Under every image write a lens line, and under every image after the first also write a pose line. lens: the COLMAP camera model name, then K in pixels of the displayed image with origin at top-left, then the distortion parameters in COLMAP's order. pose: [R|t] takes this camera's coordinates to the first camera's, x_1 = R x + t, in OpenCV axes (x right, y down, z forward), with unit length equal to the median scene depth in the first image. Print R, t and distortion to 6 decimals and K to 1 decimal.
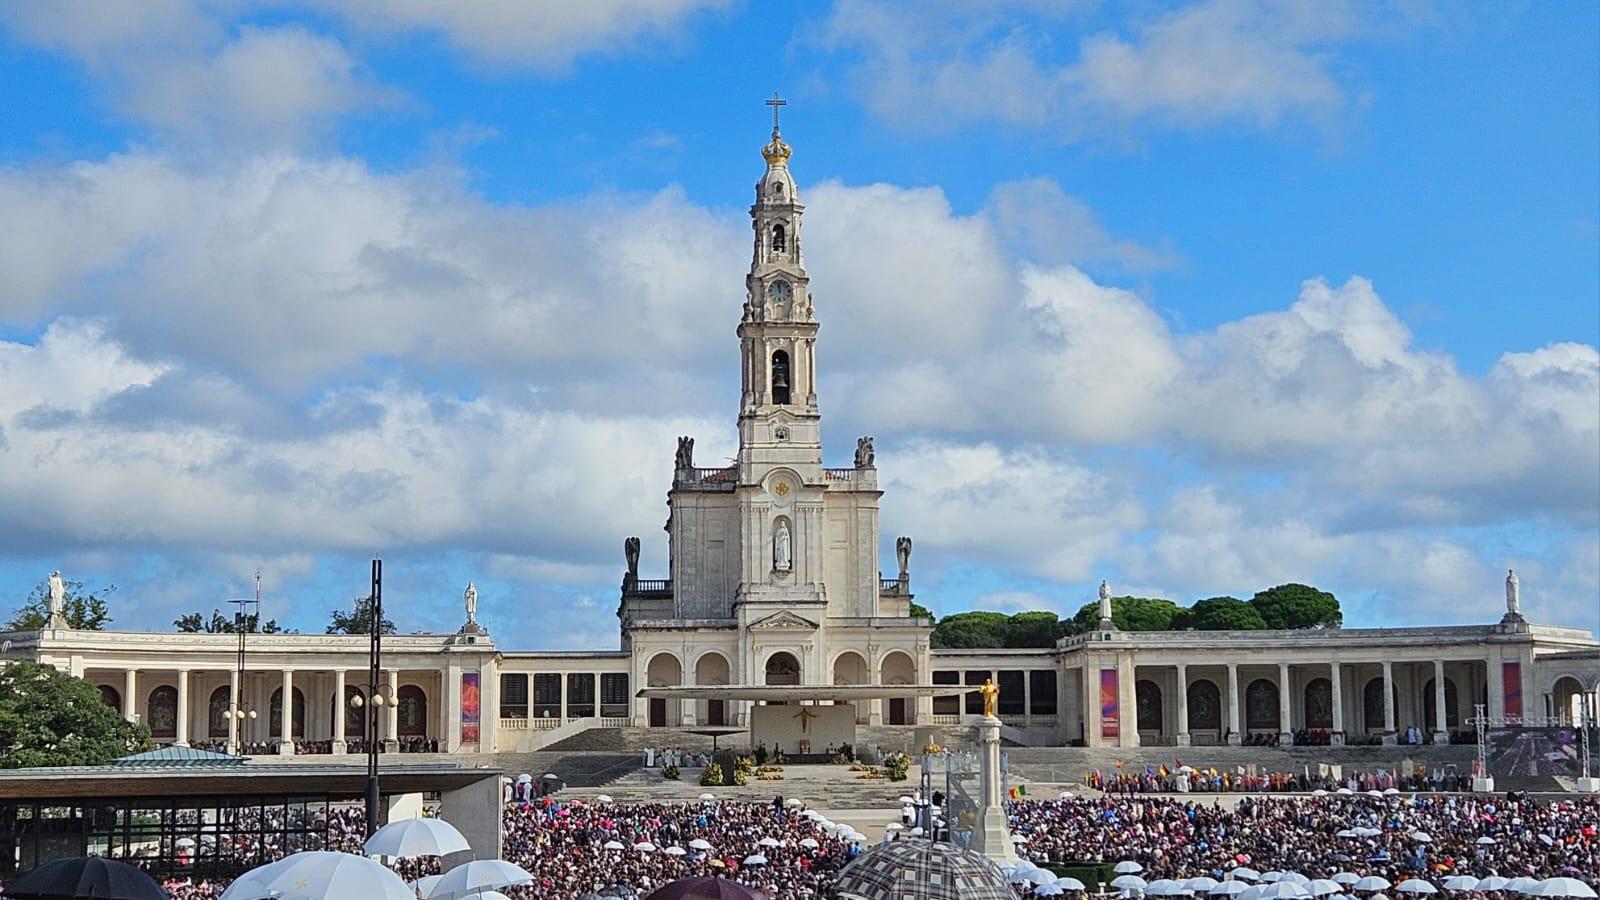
lens RADIAL K [[2552.0, 0, 800.0], [0, 2552.0, 450.0], [0, 0, 1]] dist [0.128610, -0.059726]
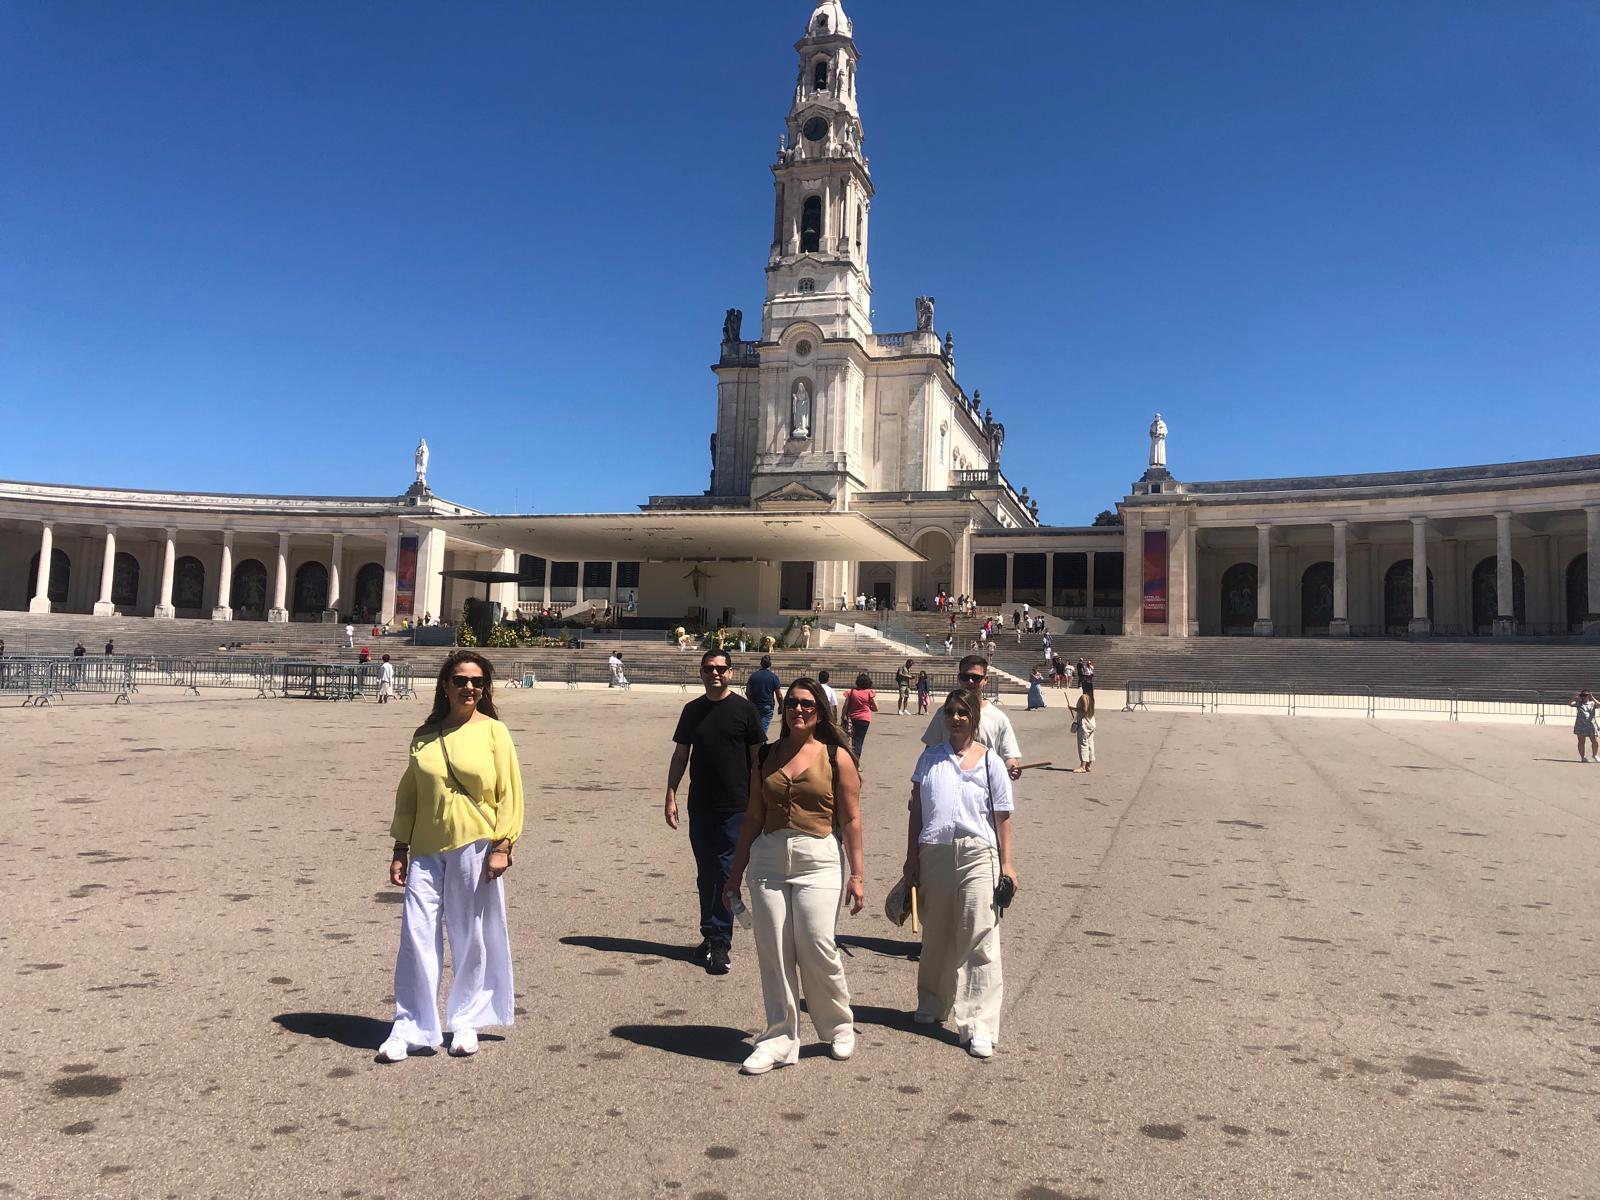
lens RADIAL K [[1253.1, 0, 800.0], [0, 1253.1, 600.0], [0, 0, 1]] dist [0.047517, -0.002566]
pose [[0.929458, 0.007054, -0.368859, 0.153207], [0.003446, 0.999608, 0.027799, 0.090969], [0.368911, -0.027109, 0.929069, 0.595773]]
